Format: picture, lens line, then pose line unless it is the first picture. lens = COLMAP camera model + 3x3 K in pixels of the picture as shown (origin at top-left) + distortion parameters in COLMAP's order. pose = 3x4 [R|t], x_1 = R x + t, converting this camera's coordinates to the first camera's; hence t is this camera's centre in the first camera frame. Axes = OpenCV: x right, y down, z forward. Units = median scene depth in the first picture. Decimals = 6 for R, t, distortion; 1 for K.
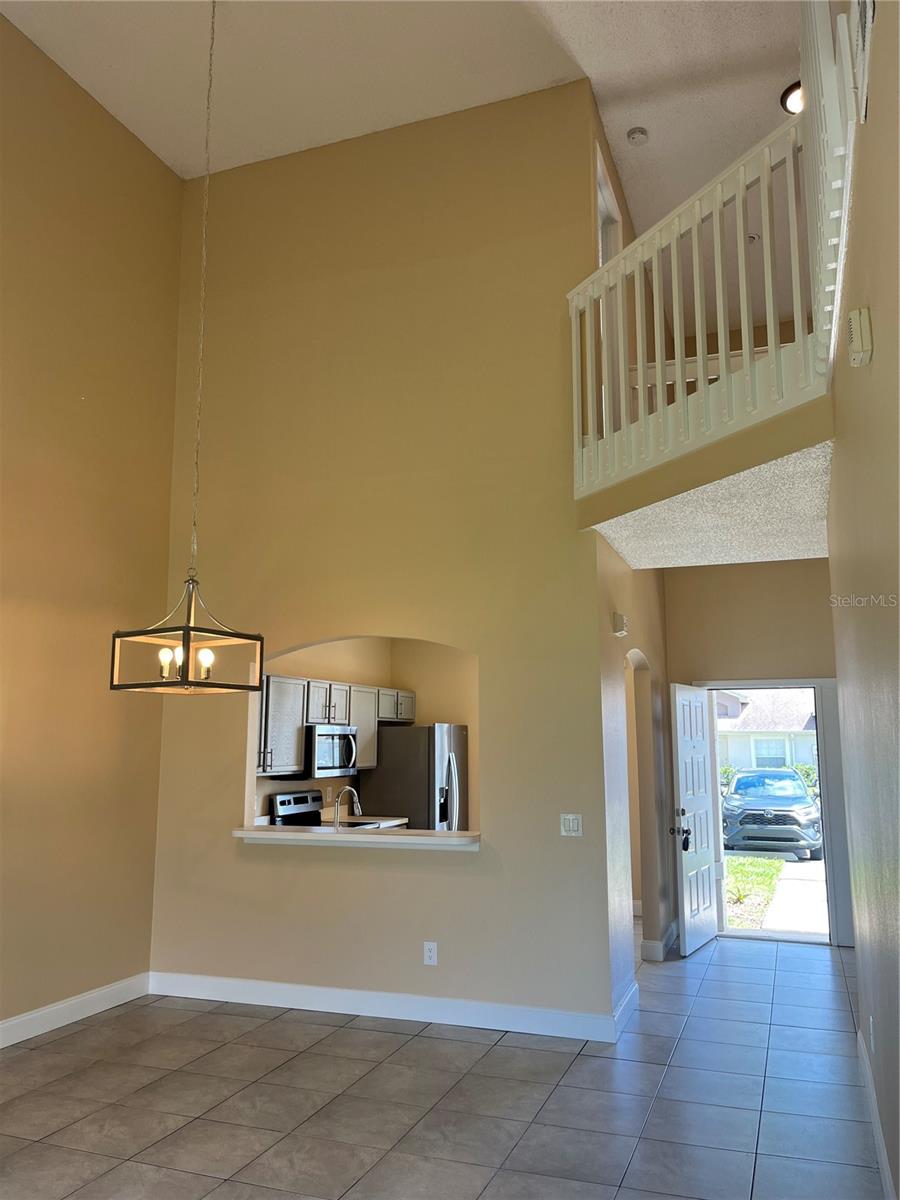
lens RADIAL K [[908.5, 0, 448.2], [0, 908.5, 604.1], [0, 0, 1]] dist [0.049060, -0.059575]
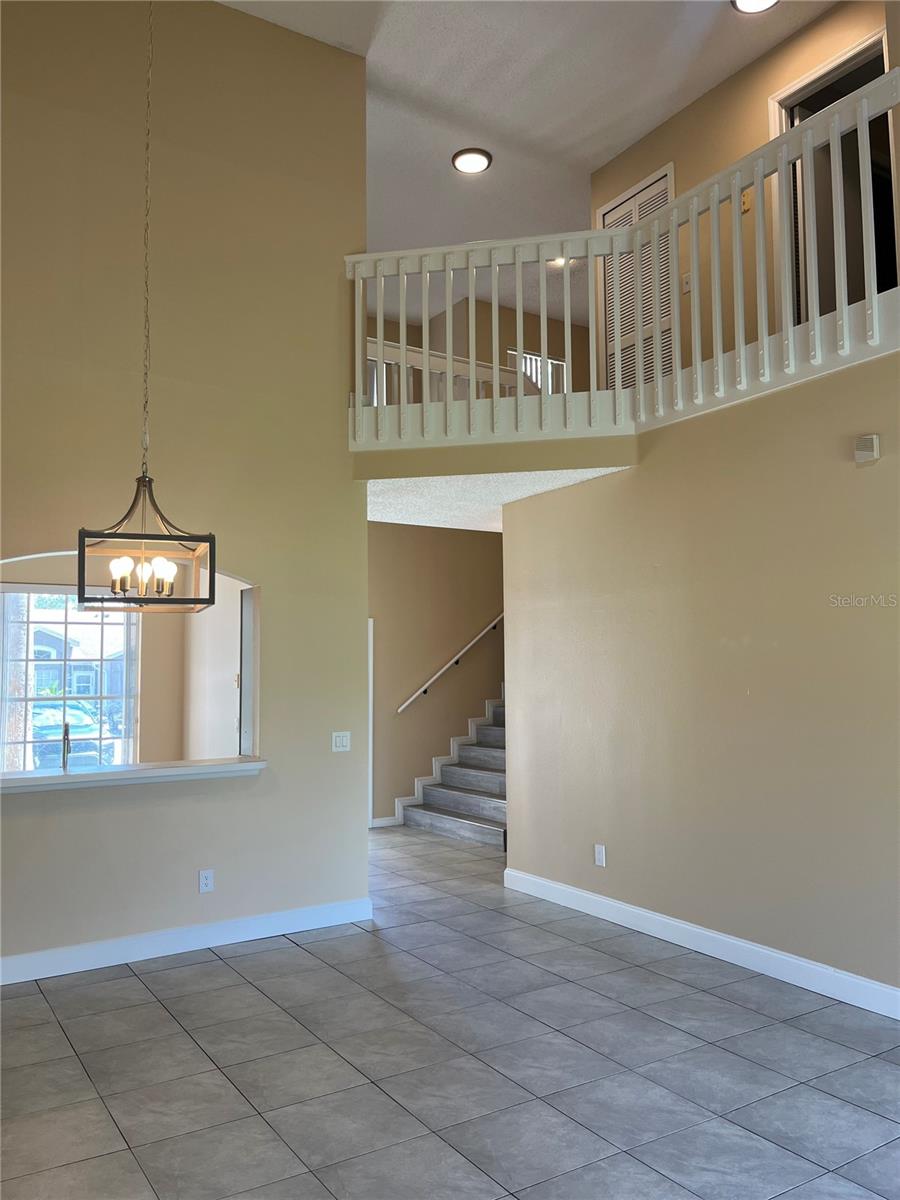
lens RADIAL K [[908.5, 0, 449.2], [0, 908.5, 601.4], [0, 0, 1]] dist [0.049060, -0.059575]
pose [[0.596293, 0.060253, 0.800503, -0.756880], [-0.116478, 0.993121, 0.012014, 0.044769], [-0.794272, -0.100405, 0.599209, 0.257548]]
